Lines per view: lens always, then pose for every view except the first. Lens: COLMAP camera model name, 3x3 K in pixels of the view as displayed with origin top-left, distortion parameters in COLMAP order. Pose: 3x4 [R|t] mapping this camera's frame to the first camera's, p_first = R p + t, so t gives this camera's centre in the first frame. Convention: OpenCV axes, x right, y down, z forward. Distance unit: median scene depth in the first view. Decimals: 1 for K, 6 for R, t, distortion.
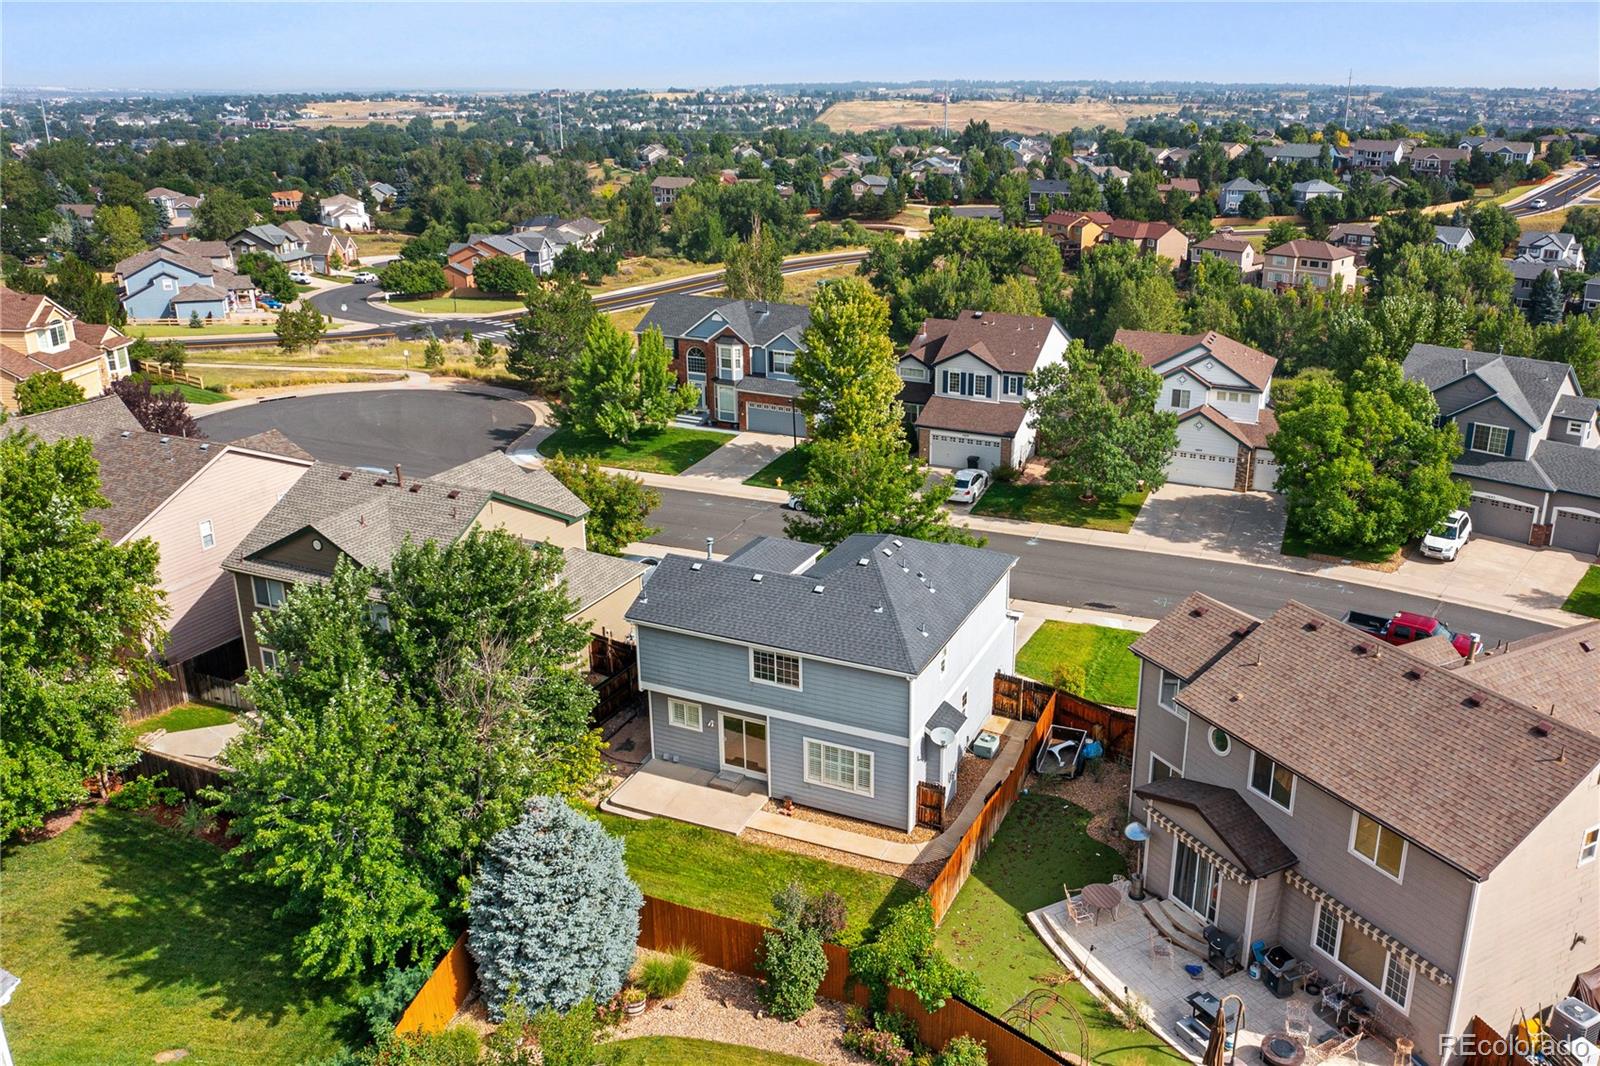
lens RADIAL K [[1260.5, 0, 800.0], [0, 1260.5, 533.0], [0, 0, 1]] dist [-0.017819, 0.004049]
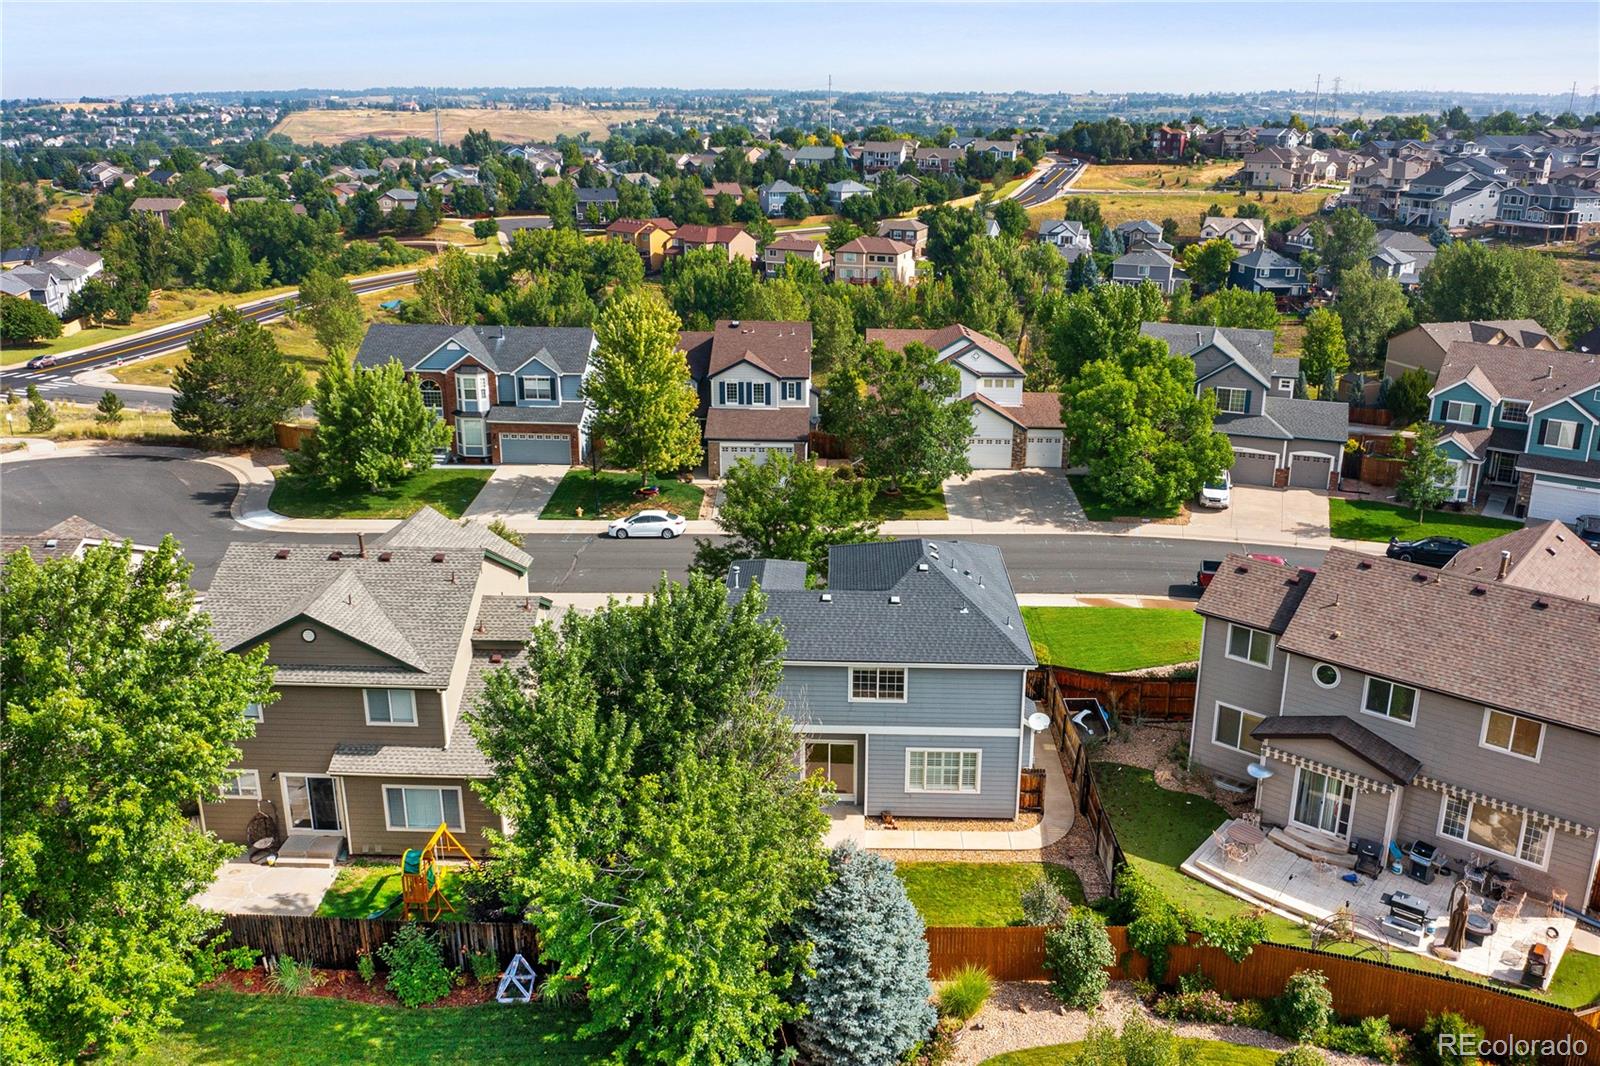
lens RADIAL K [[1287.3, 0, 800.0], [0, 1287.3, 533.0], [0, 0, 1]] dist [-0.014753, 0.003102]
pose [[0.926481, -0.123549, 0.355484, -0.206075], [0.127663, 0.991745, 0.011961, -0.015035], [-0.354028, 0.034301, 0.934606, 0.033805]]
